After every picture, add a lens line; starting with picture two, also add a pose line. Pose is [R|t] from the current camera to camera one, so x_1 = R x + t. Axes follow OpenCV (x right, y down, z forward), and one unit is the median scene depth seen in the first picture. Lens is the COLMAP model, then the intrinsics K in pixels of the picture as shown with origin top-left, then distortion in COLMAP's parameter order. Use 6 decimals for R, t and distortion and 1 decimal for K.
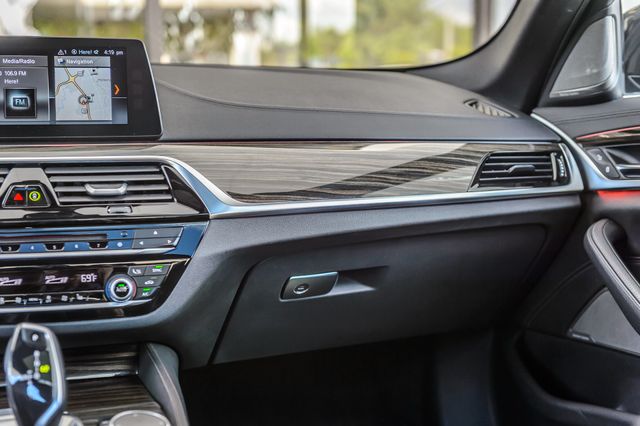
lens RADIAL K [[1051.8, 0, 322.8], [0, 1051.8, 206.6], [0, 0, 1]] dist [0.039447, 0.000000]
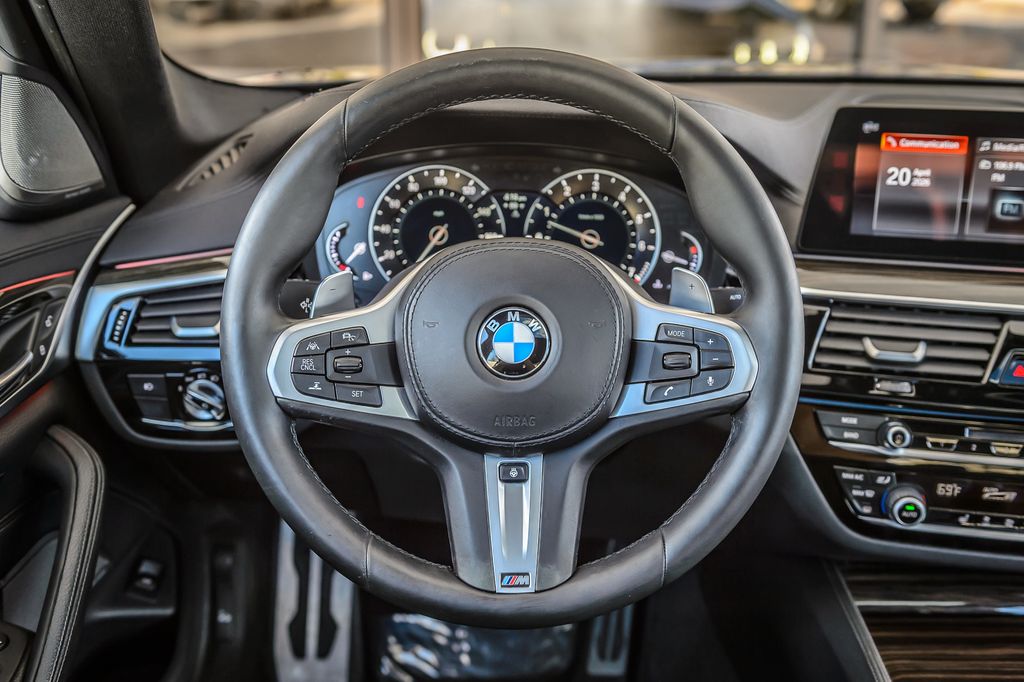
lens RADIAL K [[1124.7, 0, 509.3], [0, 1124.7, 330.8], [0, 0, 1]] dist [-0.002317, 0.000000]
pose [[0.936647, 0.141018, -0.320636, -0.347466], [-0.060178, 0.966553, 0.249305, -0.185310], [0.345068, -0.214216, 0.913805, 0.209451]]
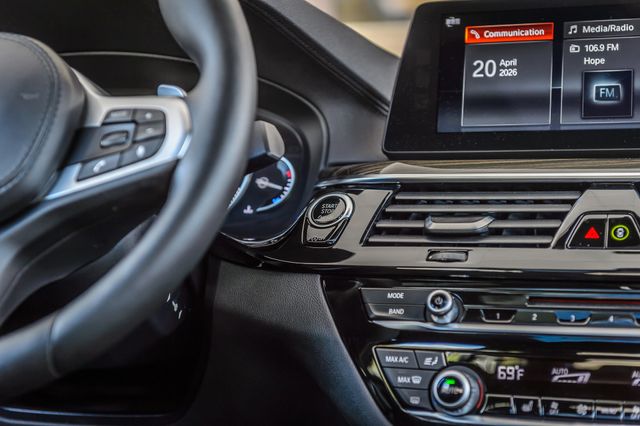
lens RADIAL K [[1282.2, 0, 309.1], [0, 1282.2, 186.9], [0, 0, 1]] dist [0.008300, 0.000000]
pose [[0.854343, -0.016711, -0.519441, -0.051863], [-0.076085, 0.984692, -0.156818, 0.082506], [0.514110, 0.173498, 0.839994, 0.304714]]
